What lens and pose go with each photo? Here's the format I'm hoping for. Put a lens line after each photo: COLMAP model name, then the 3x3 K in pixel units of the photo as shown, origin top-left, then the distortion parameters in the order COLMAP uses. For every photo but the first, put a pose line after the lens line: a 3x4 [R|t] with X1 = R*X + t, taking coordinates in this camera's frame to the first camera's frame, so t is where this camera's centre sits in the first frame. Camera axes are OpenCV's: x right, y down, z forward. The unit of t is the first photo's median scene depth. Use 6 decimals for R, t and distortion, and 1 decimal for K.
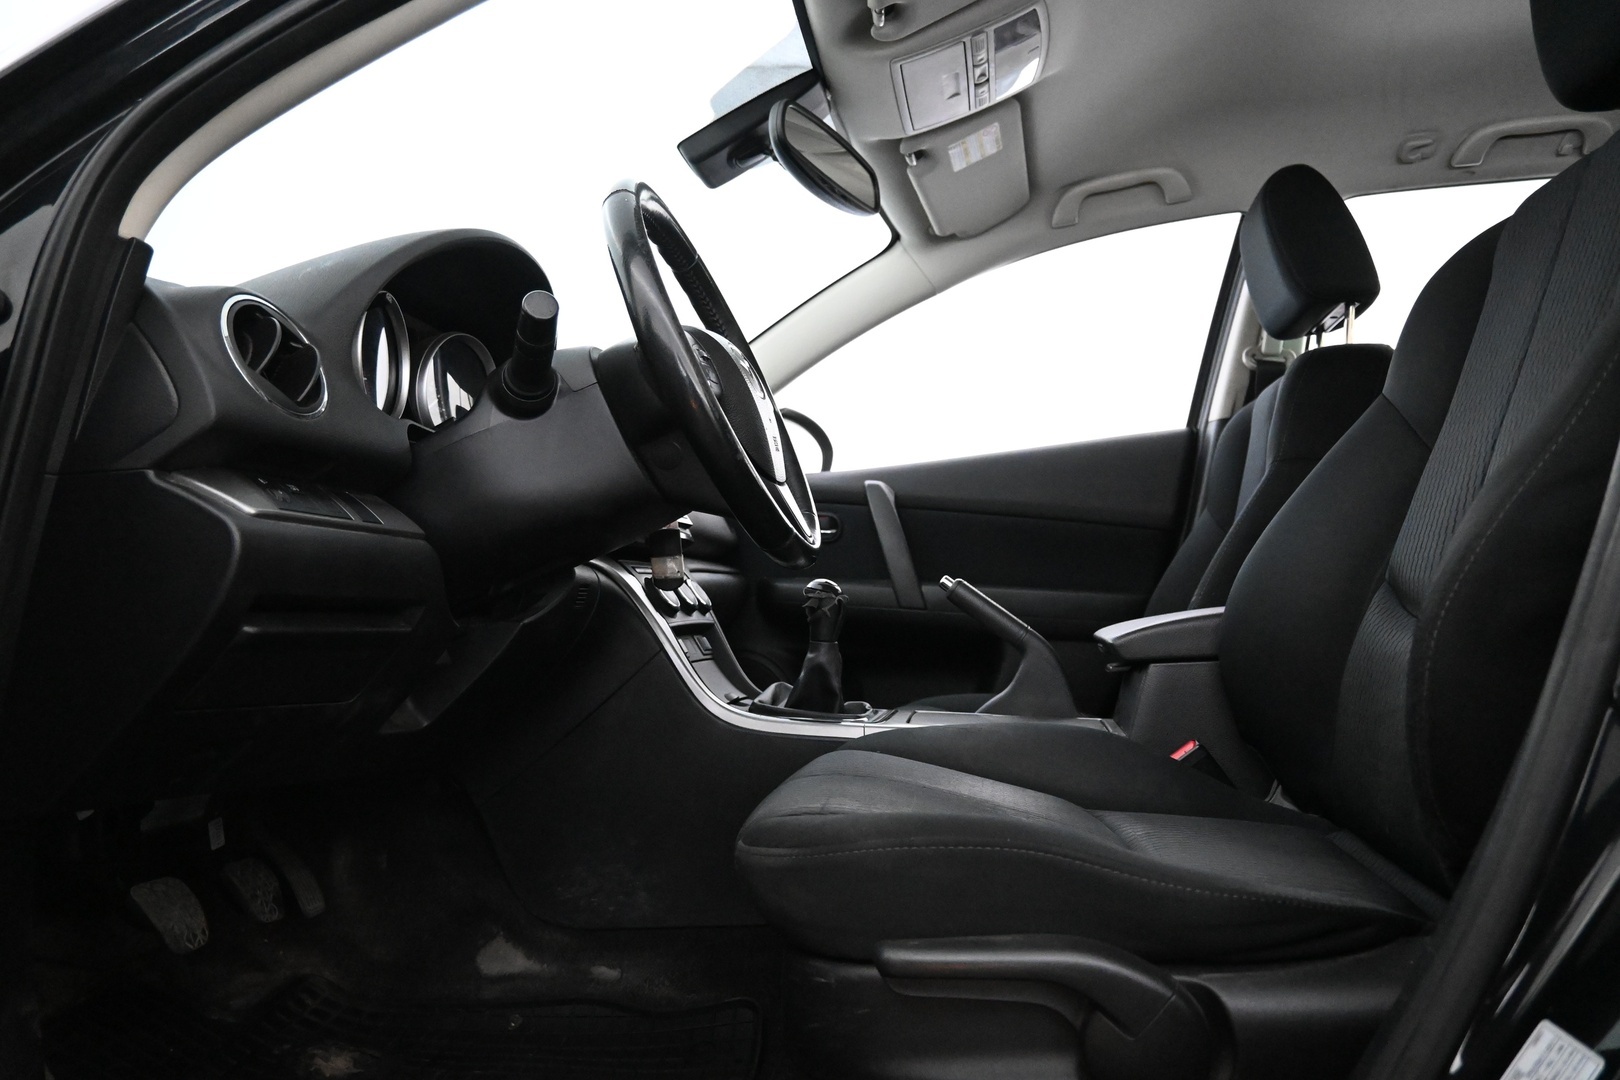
lens RADIAL K [[1082.3, 0, 804.1], [0, 1082.3, 536.6], [0, 0, 1]] dist [-0.005492, 0.005266]
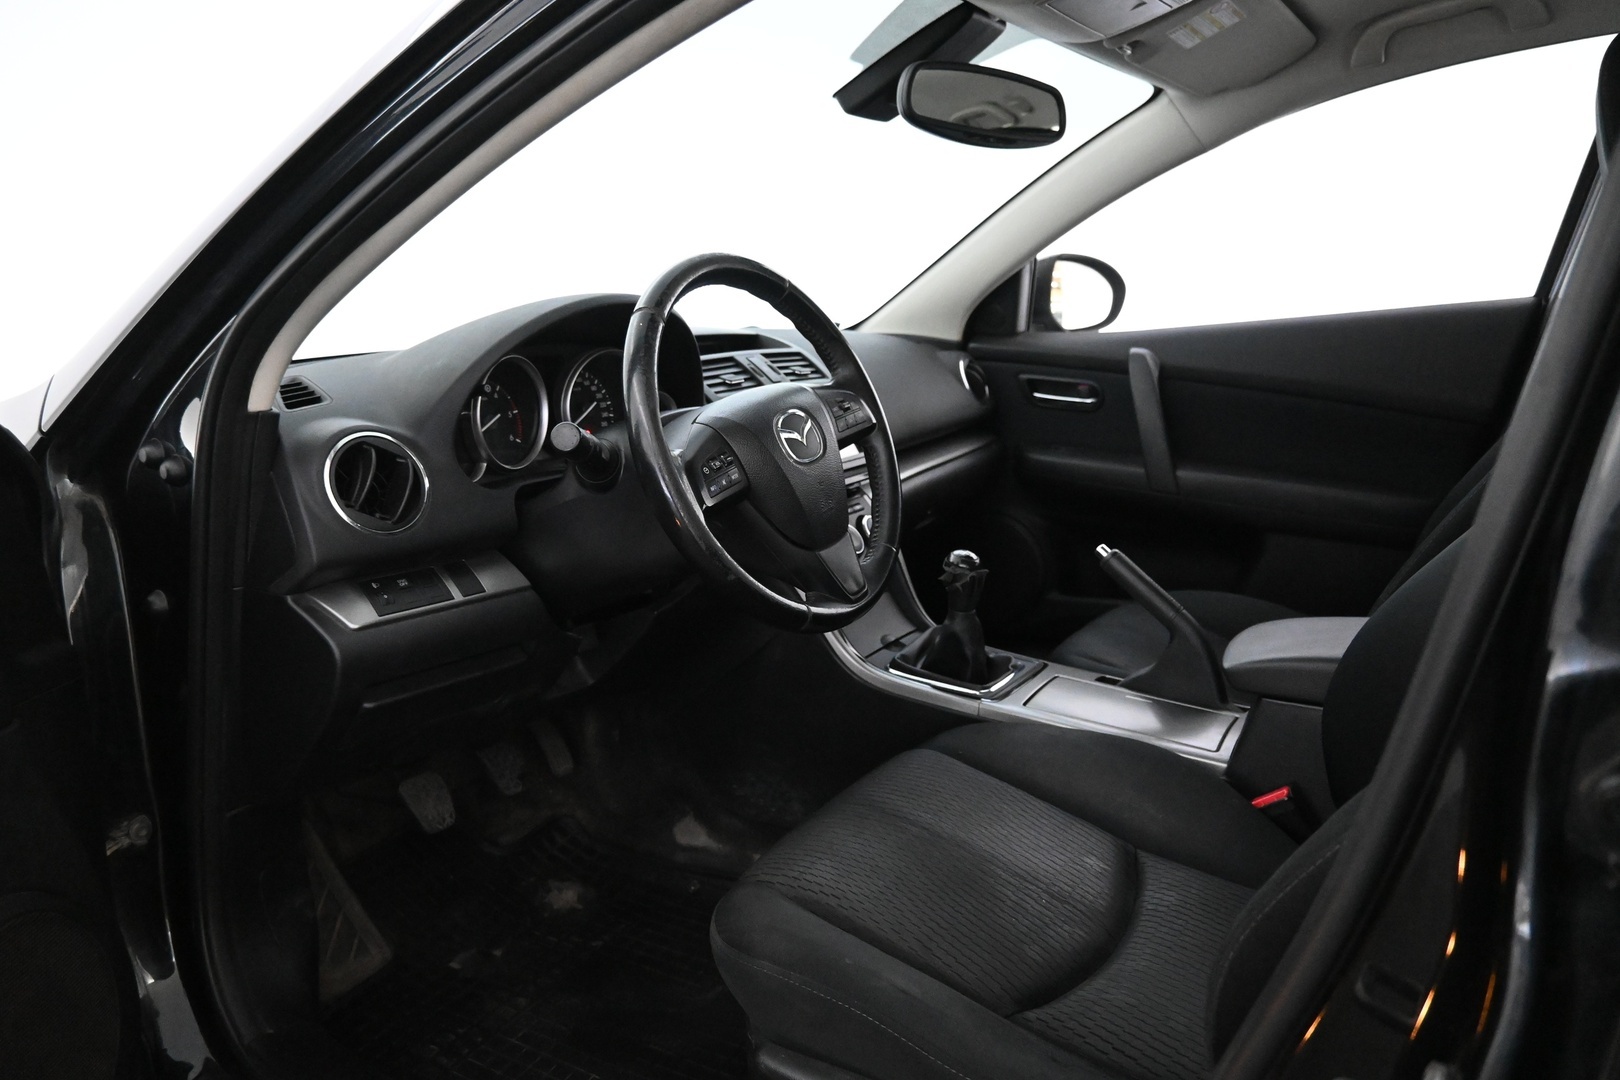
lens RADIAL K [[1082.3, 0, 806.9], [0, 1082.3, 547.6], [0, 0, 1]] dist [-0.005492, 0.005266]
pose [[0.924922, 0.085765, -0.370356, 0.273928], [0.024149, 0.958996, 0.282389, -0.270359], [0.379389, -0.270131, 0.884925, 0.036630]]
